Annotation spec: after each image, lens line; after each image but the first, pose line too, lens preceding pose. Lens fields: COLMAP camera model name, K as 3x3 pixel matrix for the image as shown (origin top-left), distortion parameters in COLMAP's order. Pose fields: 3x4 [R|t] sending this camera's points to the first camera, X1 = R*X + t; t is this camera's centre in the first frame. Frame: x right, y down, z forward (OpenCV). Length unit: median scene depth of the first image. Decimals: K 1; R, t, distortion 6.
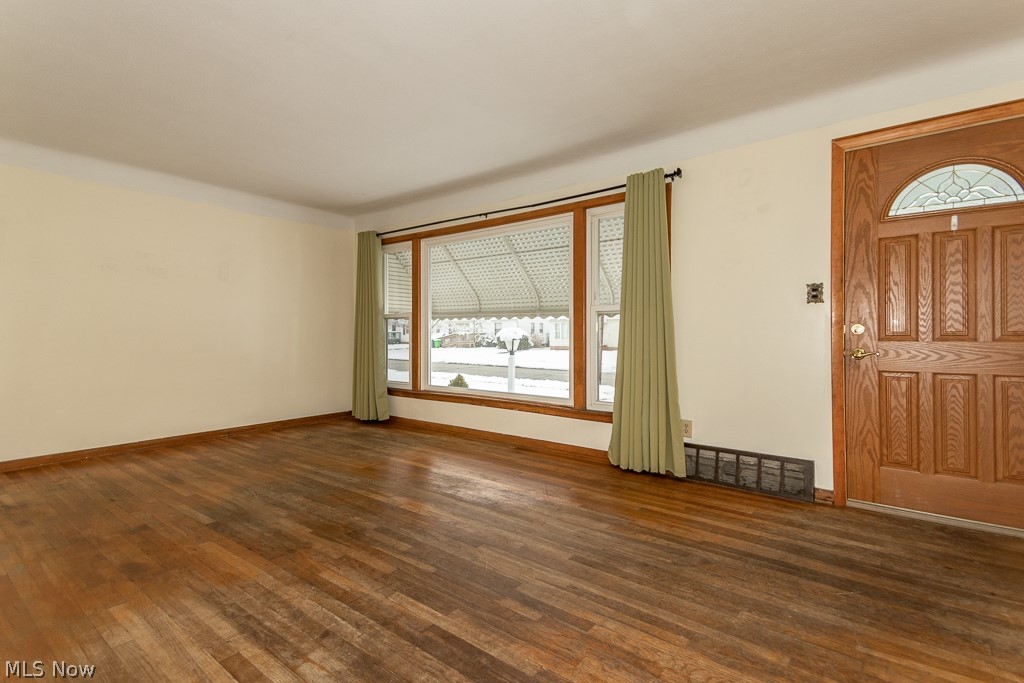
lens RADIAL K [[481.0, 0, 509.8], [0, 481.0, 332.4], [0, 0, 1]] dist [0.071176, -0.028320]
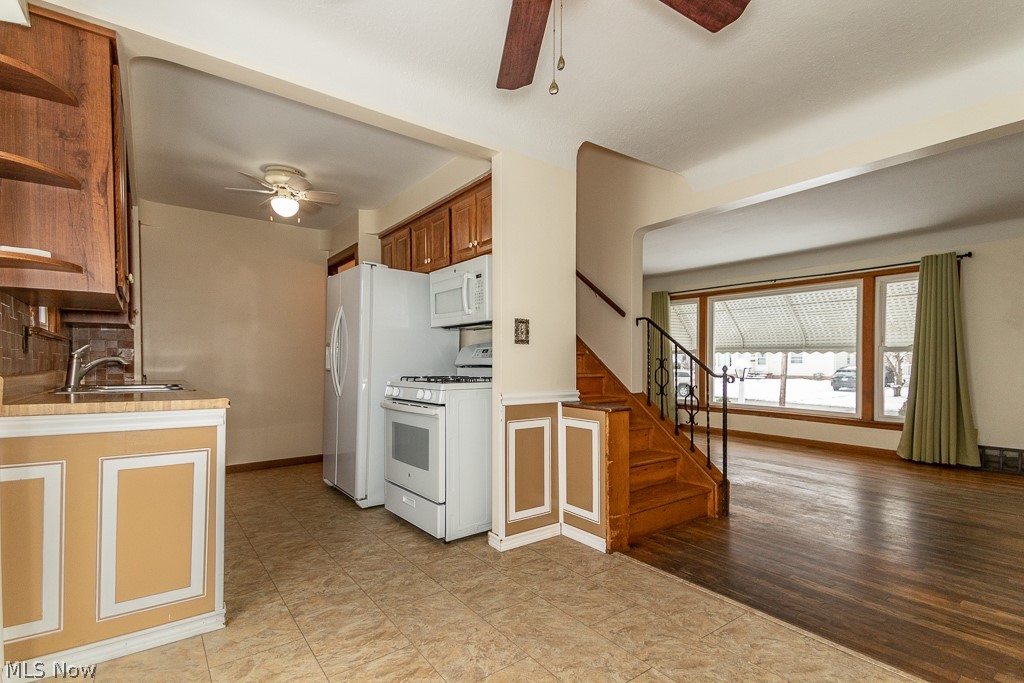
lens RADIAL K [[479.3, 0, 508.1], [0, 479.3, 366.4], [0, 0, 1]] dist [0.071831, -0.030149]
pose [[0.963398, 0.005845, -0.268012, -0.658043], [-0.001586, 0.999869, 0.016103, -0.026066], [0.268071, -0.015088, 0.963281, -0.902532]]
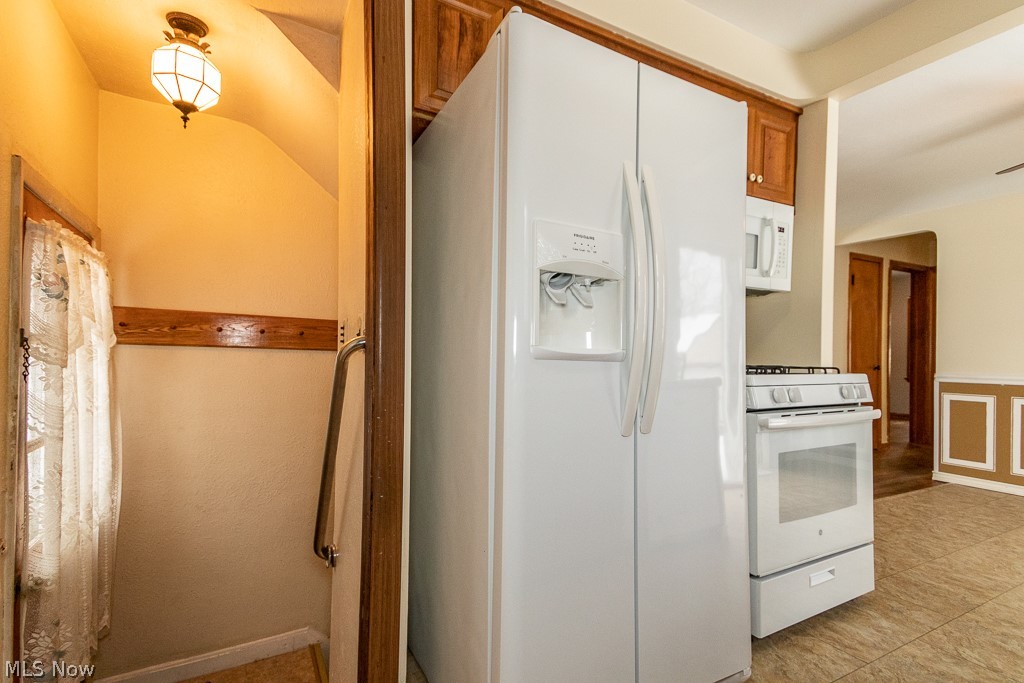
lens RADIAL K [[484.3, 0, 512.4], [0, 484.3, 357.3], [0, 0, 1]] dist [0.069916, -0.028714]
pose [[0.390958, 0.010862, 0.920344, -1.899810], [-0.015794, 0.999862, -0.005091, 0.011248], [-0.920273, -0.012545, 0.391076, 0.169760]]
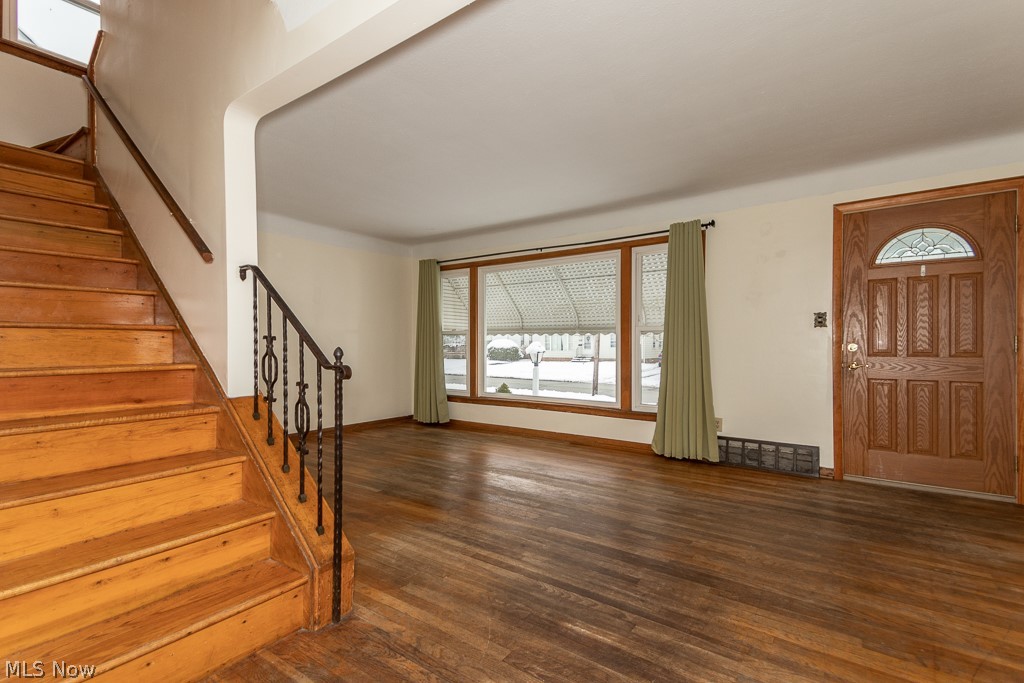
lens RADIAL K [[482.5, 0, 509.1], [0, 482.5, 346.1], [0, 0, 1]] dist [0.069825, -0.028167]
pose [[0.999440, 0.000900, 0.033447, -0.268452], [-0.001083, 0.999985, 0.005445, -0.016526], [-0.033441, -0.005478, 0.999426, -0.306340]]
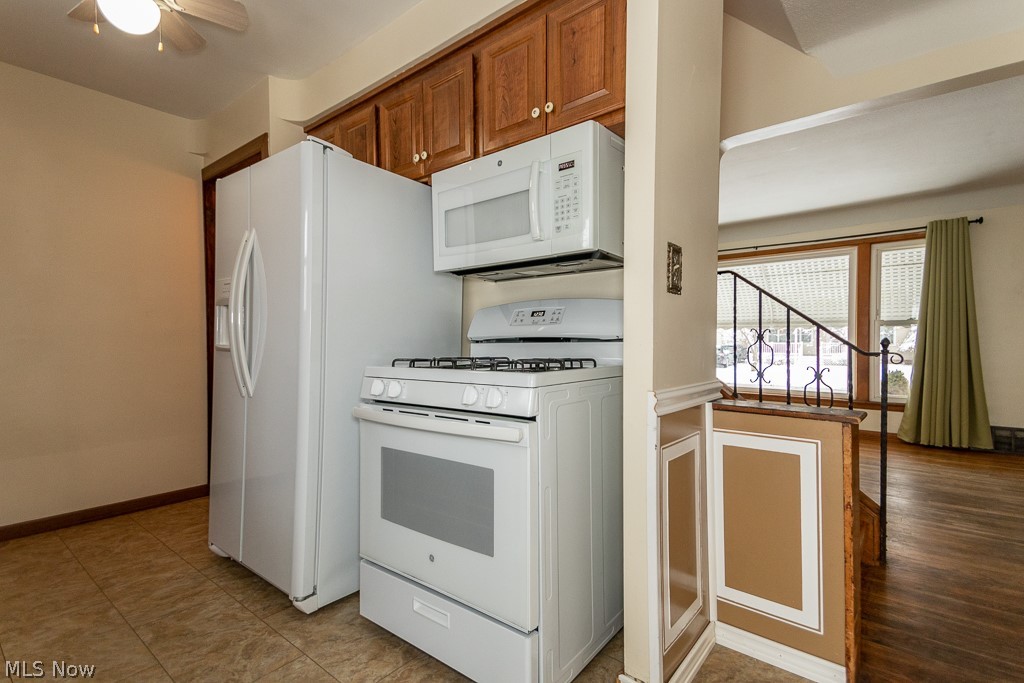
lens RADIAL K [[479.6, 0, 507.7], [0, 479.6, 347.7], [0, 0, 1]] dist [0.085223, -0.039478]
pose [[0.999588, 0.001292, -0.028690, -1.050356], [-0.000757, 0.999826, 0.018660, -0.009205], [0.028709, -0.018631, 0.999414, -0.468459]]
